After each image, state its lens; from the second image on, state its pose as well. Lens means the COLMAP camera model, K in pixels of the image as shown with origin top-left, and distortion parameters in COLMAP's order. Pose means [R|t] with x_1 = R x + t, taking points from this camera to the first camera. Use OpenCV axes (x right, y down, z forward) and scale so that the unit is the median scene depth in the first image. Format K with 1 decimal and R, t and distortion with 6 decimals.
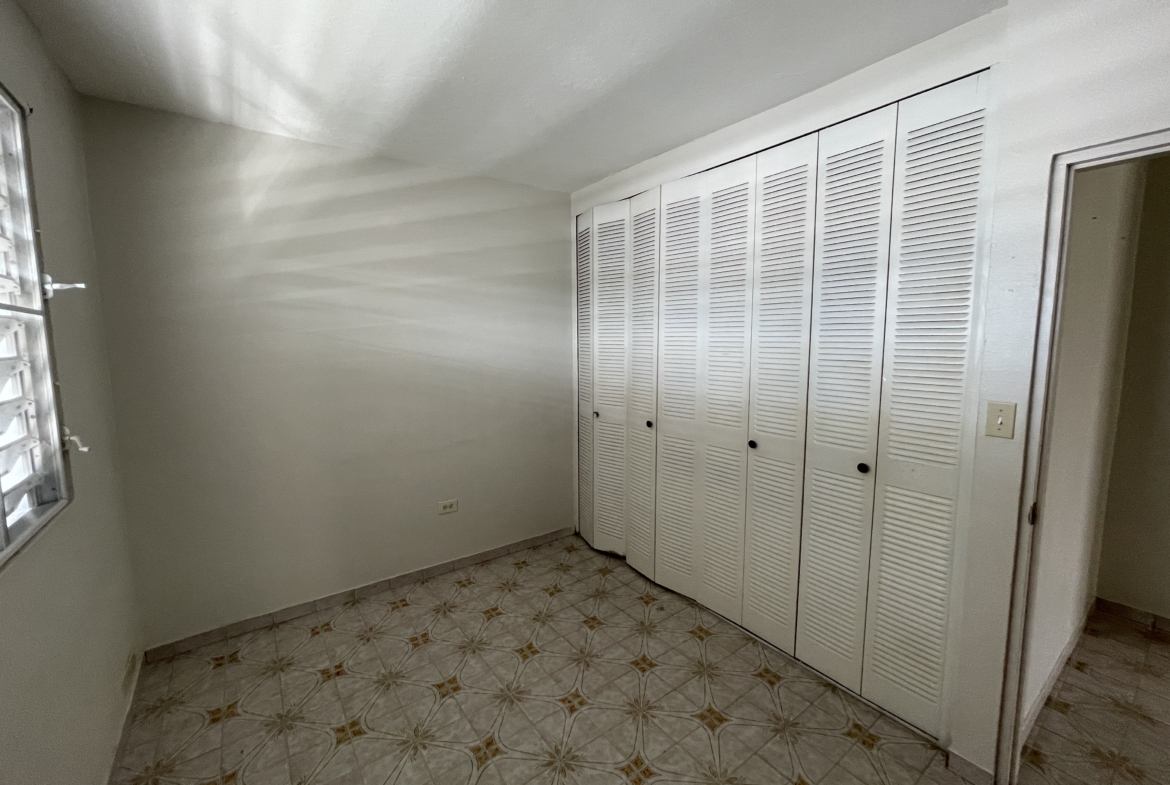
lens RADIAL K [[474.7, 0, 588.7], [0, 474.7, 388.3], [0, 0, 1]] dist [-0.017234, 0.013535]
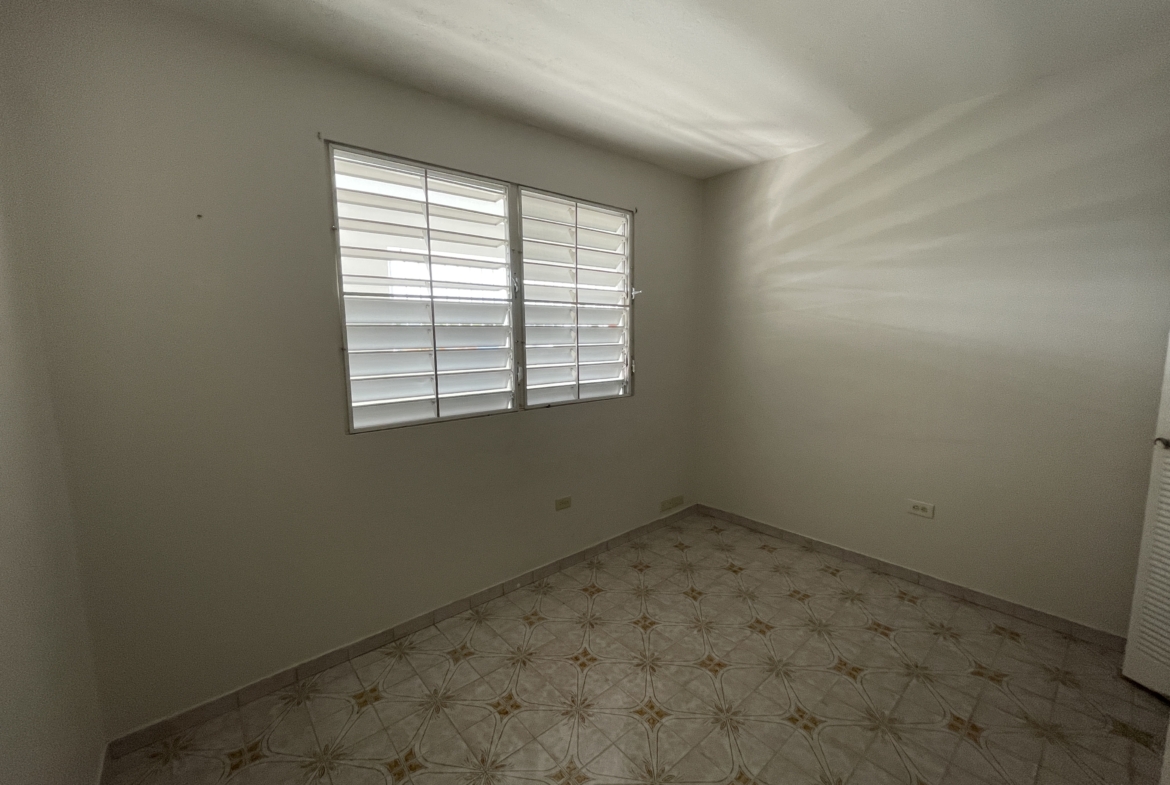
lens RADIAL K [[474.7, 0, 588.7], [0, 474.7, 388.3], [0, 0, 1]] dist [-0.017234, 0.013535]
pose [[0.086108, 0.125424, -0.988359, 0.625007], [-0.093089, 0.988717, 0.117359, -0.014575], [0.991927, 0.081899, 0.096812, 0.396868]]
